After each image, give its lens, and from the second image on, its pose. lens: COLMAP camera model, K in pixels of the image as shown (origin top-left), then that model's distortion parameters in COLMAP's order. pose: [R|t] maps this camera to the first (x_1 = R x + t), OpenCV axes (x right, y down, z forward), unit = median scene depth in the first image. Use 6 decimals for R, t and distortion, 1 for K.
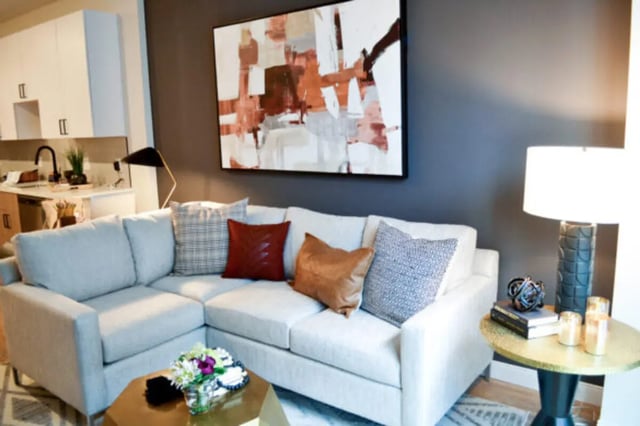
lens RADIAL K [[510.9, 0, 320.0], [0, 510.9, 213.0], [0, 0, 1]] dist [-0.080999, -0.003635]
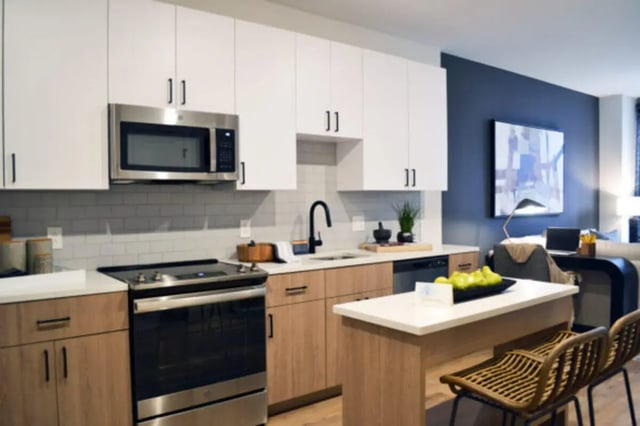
lens RADIAL K [[510.9, 0, 320.0], [0, 510.9, 213.0], [0, 0, 1]] dist [-0.080999, -0.003635]
pose [[0.258591, -0.000158, 0.965987, -1.779351], [0.167881, 0.984790, -0.044780, -0.121532], [-0.951287, 0.173750, 0.254685, 1.162392]]
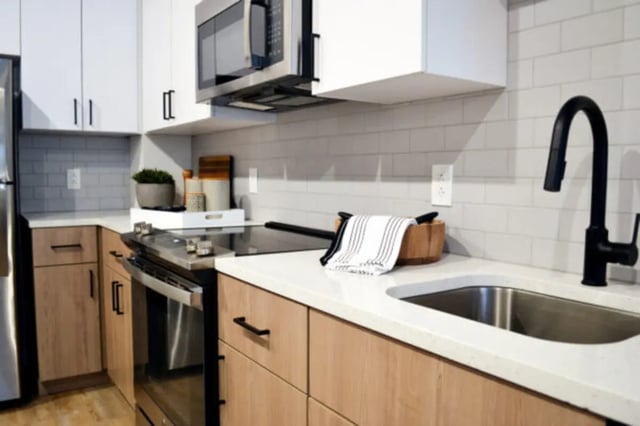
lens RADIAL K [[528.8, 0, 320.0], [0, 528.8, 213.0], [0, 0, 1]] dist [-0.073543, -0.000815]
pose [[0.948442, 0.055469, -0.312060, -0.833746], [-0.085232, 0.992936, -0.082547, -0.092314], [0.305277, 0.104889, 0.946469, 1.113351]]
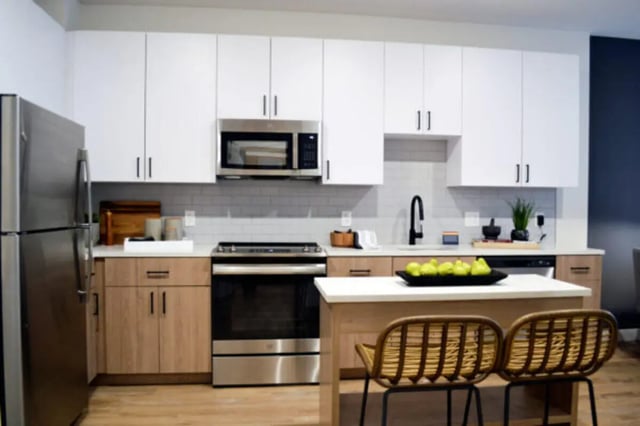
lens RADIAL K [[510.9, 0, 320.0], [0, 510.9, 213.0], [0, 0, 1]] dist [-0.080999, -0.003635]
pose [[0.715607, 0.018258, 0.698264, -1.697374], [0.092558, 0.988364, -0.120701, -0.042297], [-0.692343, 0.151004, 0.705591, 0.801071]]
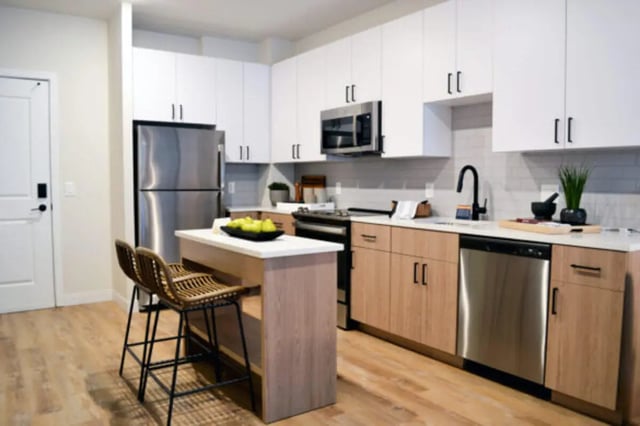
lens RADIAL K [[510.9, 0, 320.0], [0, 510.9, 213.0], [0, 0, 1]] dist [-0.080999, -0.003635]
pose [[0.950992, 0.047126, -0.305602, -0.758700], [-0.078059, 0.992897, -0.089796, 0.010146], [0.299200, 0.109250, 0.947916, 0.415520]]
